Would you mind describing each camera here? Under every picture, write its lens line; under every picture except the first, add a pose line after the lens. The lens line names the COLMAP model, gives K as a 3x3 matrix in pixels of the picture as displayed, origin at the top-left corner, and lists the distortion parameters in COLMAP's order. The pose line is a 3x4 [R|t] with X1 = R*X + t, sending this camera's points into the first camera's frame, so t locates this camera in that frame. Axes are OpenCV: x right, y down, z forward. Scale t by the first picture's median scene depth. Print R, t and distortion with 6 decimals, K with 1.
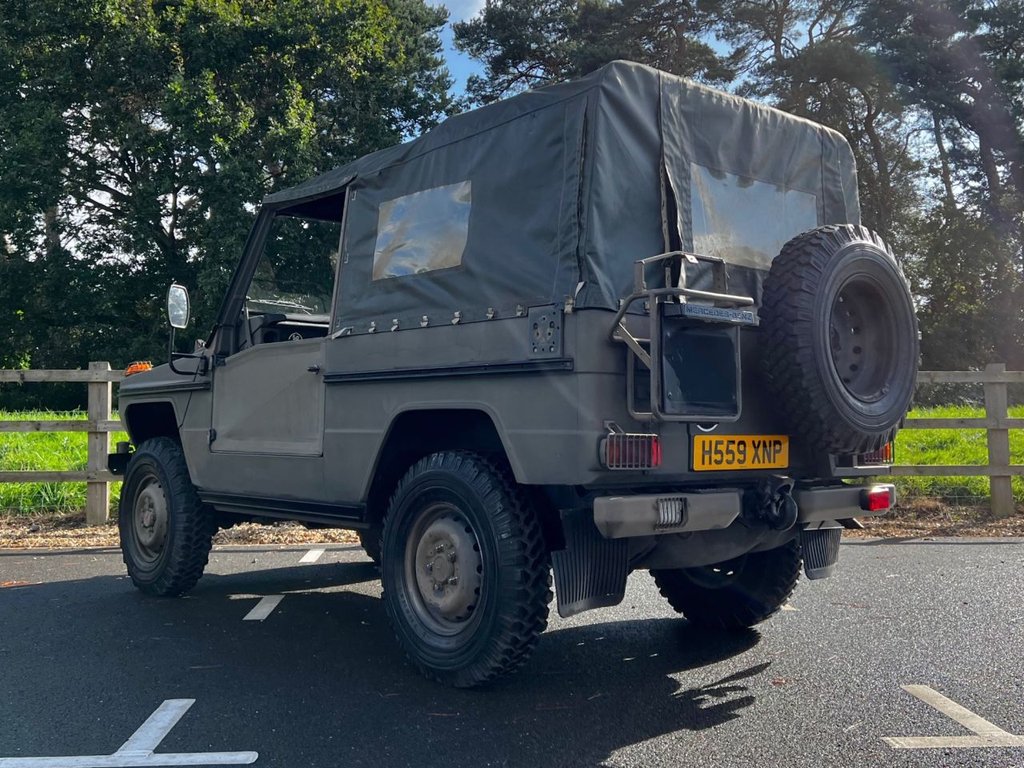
lens RADIAL K [[1077.7, 0, 527.6], [0, 1077.7, 305.9], [0, 0, 1]] dist [0.095436, -0.187847]
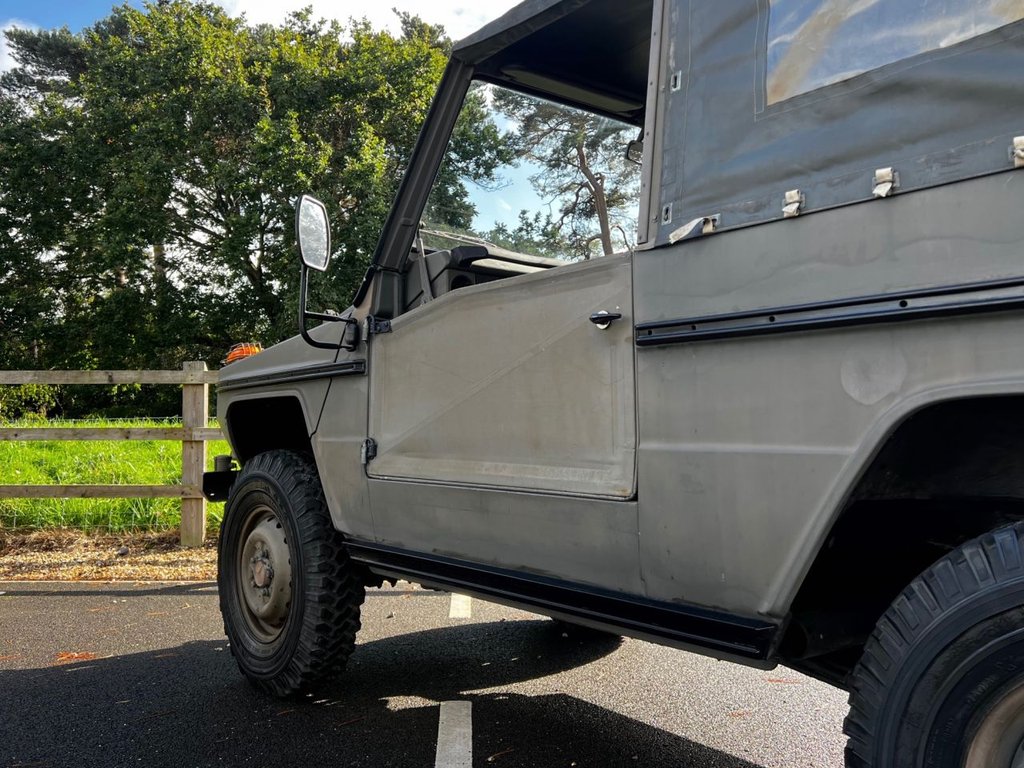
lens RADIAL K [[887.7, 0, 454.0], [0, 887.7, 323.6], [0, 0, 1]] dist [0.052682, -0.015685]
pose [[0.995313, -0.009399, -0.096251, -0.042773], [0.007982, 0.999854, -0.015101, 0.012554], [0.096379, 0.014262, 0.995243, 0.112483]]
